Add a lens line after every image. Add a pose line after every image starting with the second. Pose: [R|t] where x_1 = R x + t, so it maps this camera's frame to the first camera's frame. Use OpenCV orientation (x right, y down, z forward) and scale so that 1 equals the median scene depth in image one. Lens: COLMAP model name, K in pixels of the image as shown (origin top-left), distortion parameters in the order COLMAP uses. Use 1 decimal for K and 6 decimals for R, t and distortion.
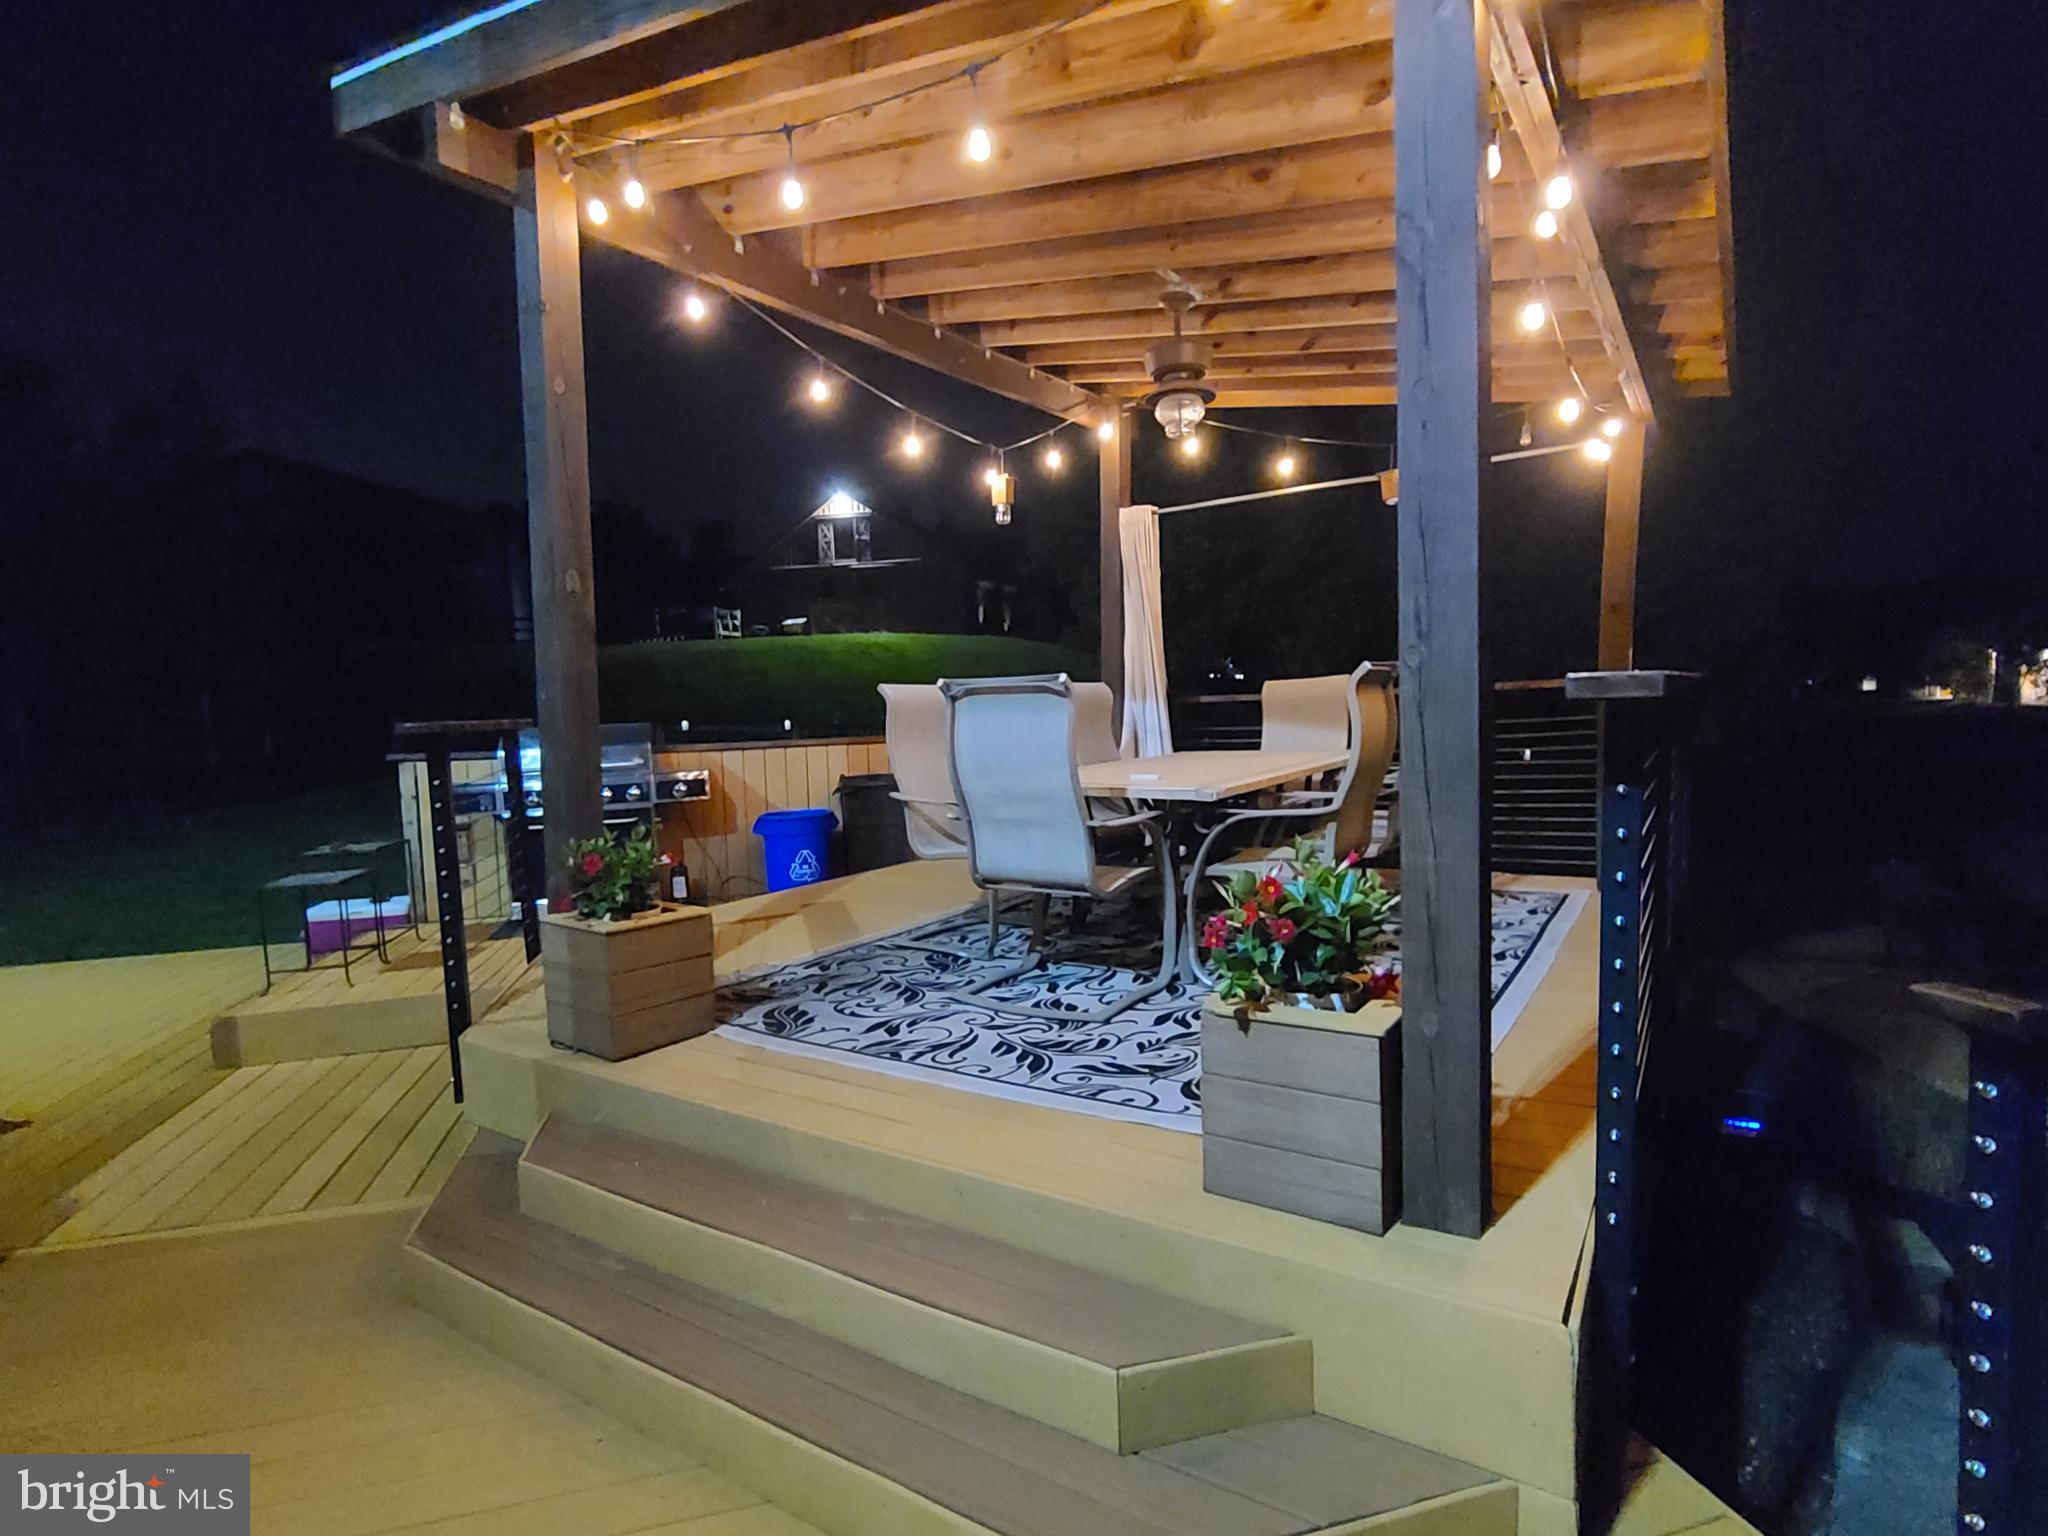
lens RADIAL K [[1054.2, 0, 1023.3], [0, 1054.2, 786.1], [0, 0, 1]] dist [-0.001932, -0.001576]
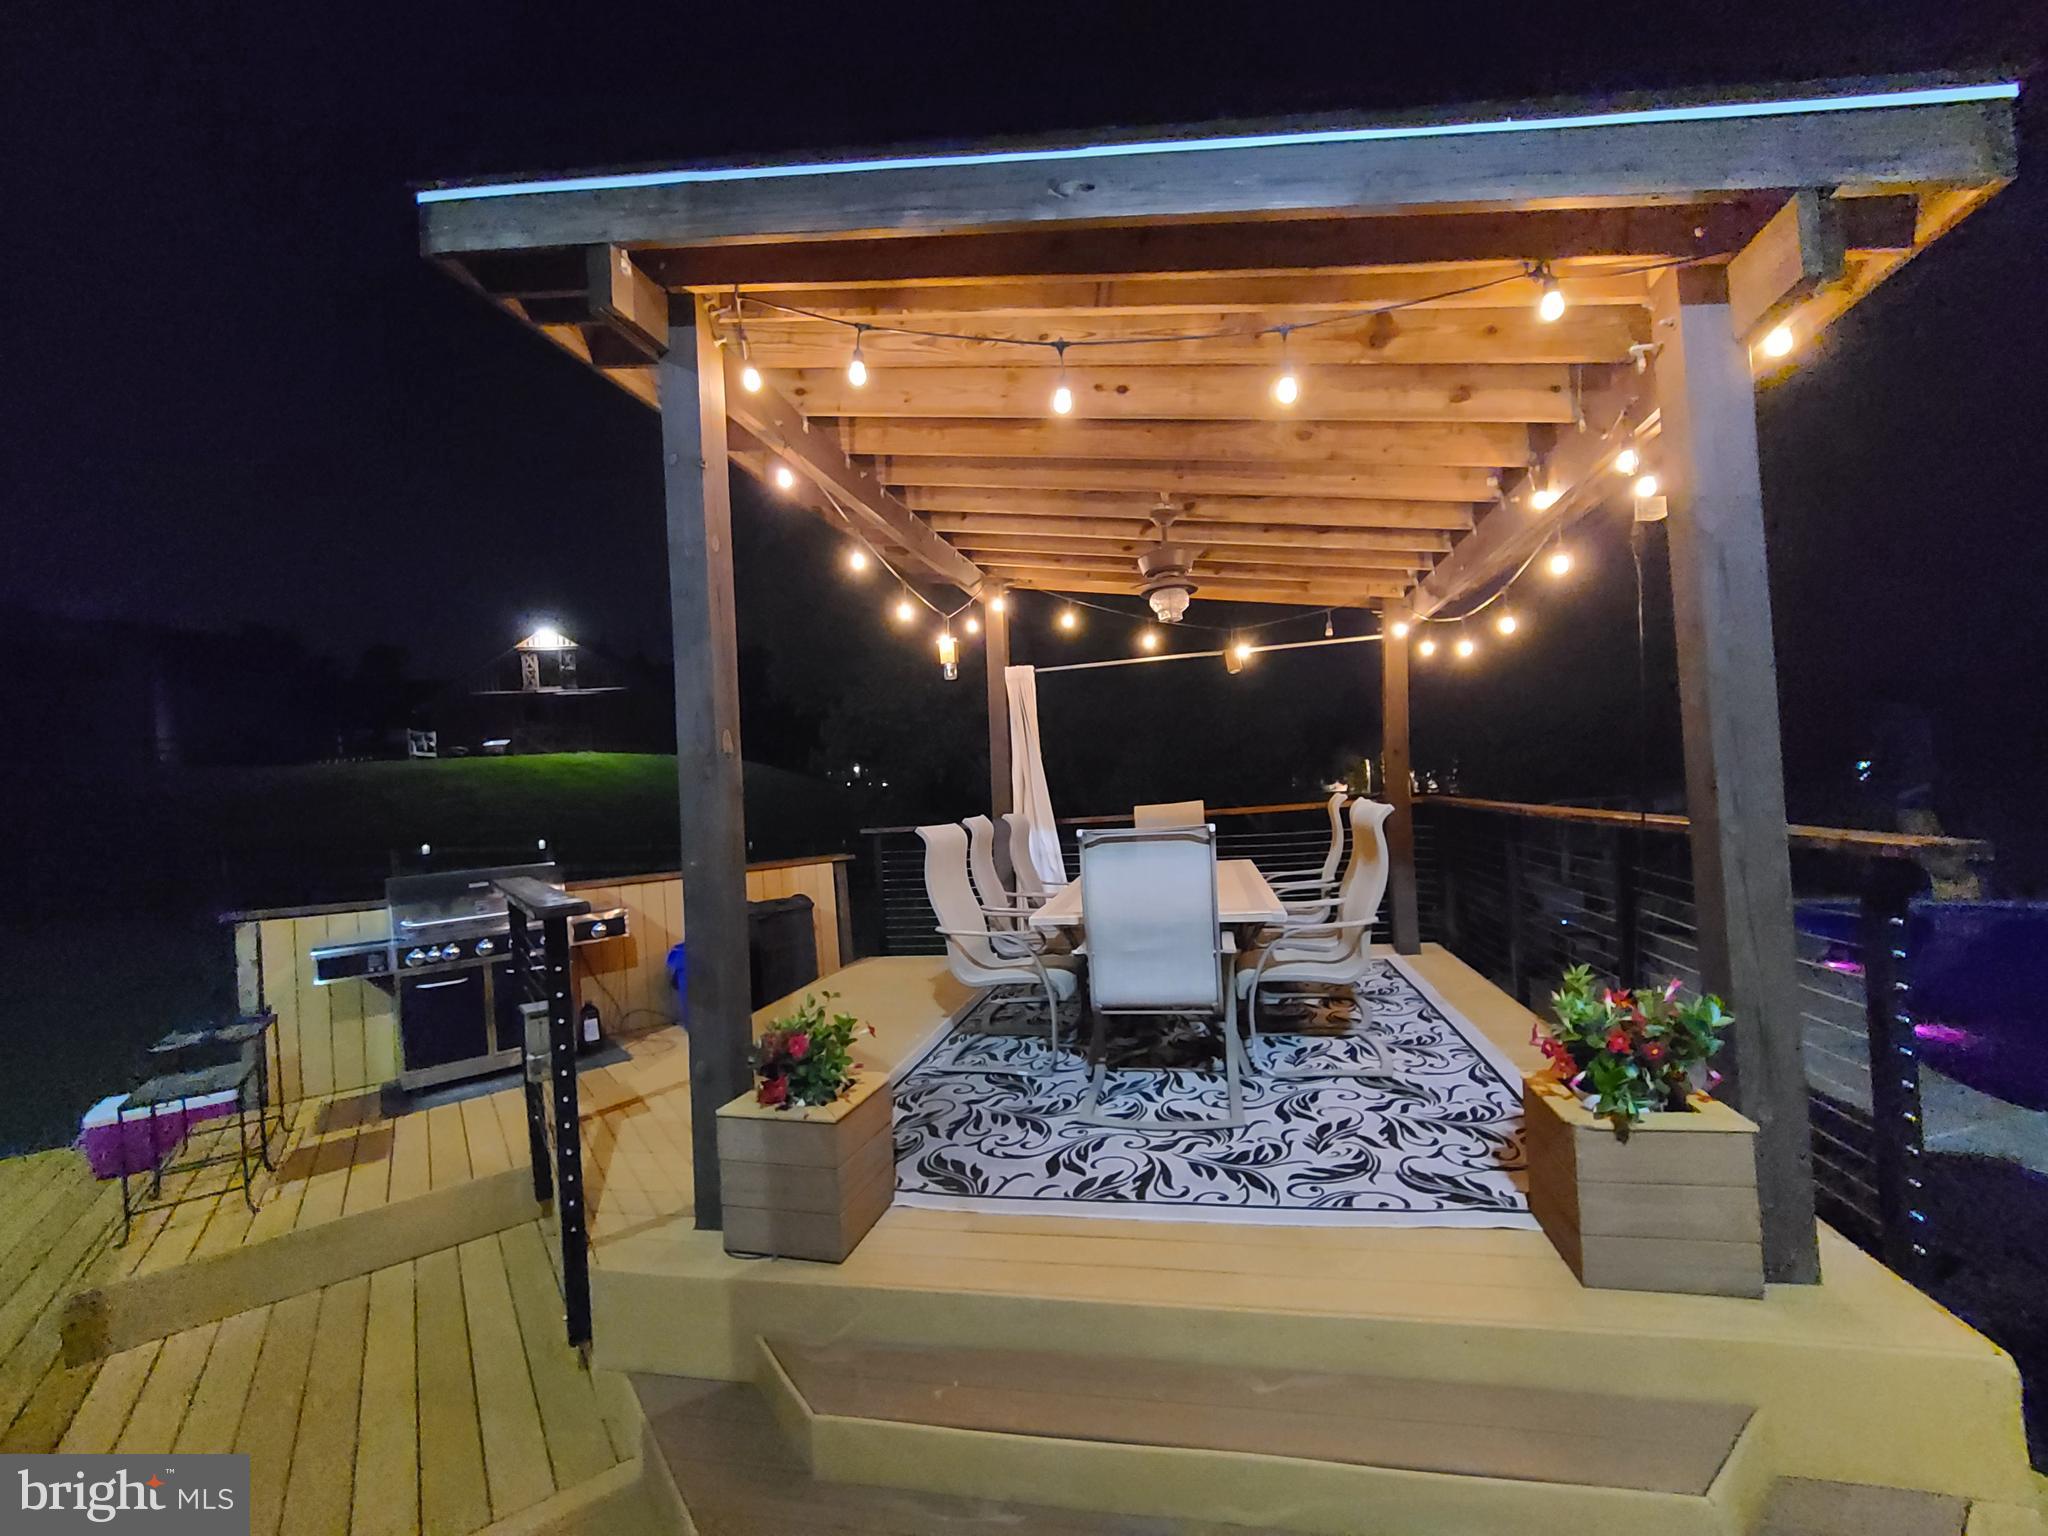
lens RADIAL K [[845.3, 0, 1038.6], [0, 845.3, 782.0], [0, 0, 1]] dist [-0.002210, -0.000834]
pose [[0.929257, -0.016268, 0.369076, -0.364435], [0.055631, 0.993800, -0.096263, -0.055604], [-0.365222, 0.109985, 0.924400, 0.155218]]
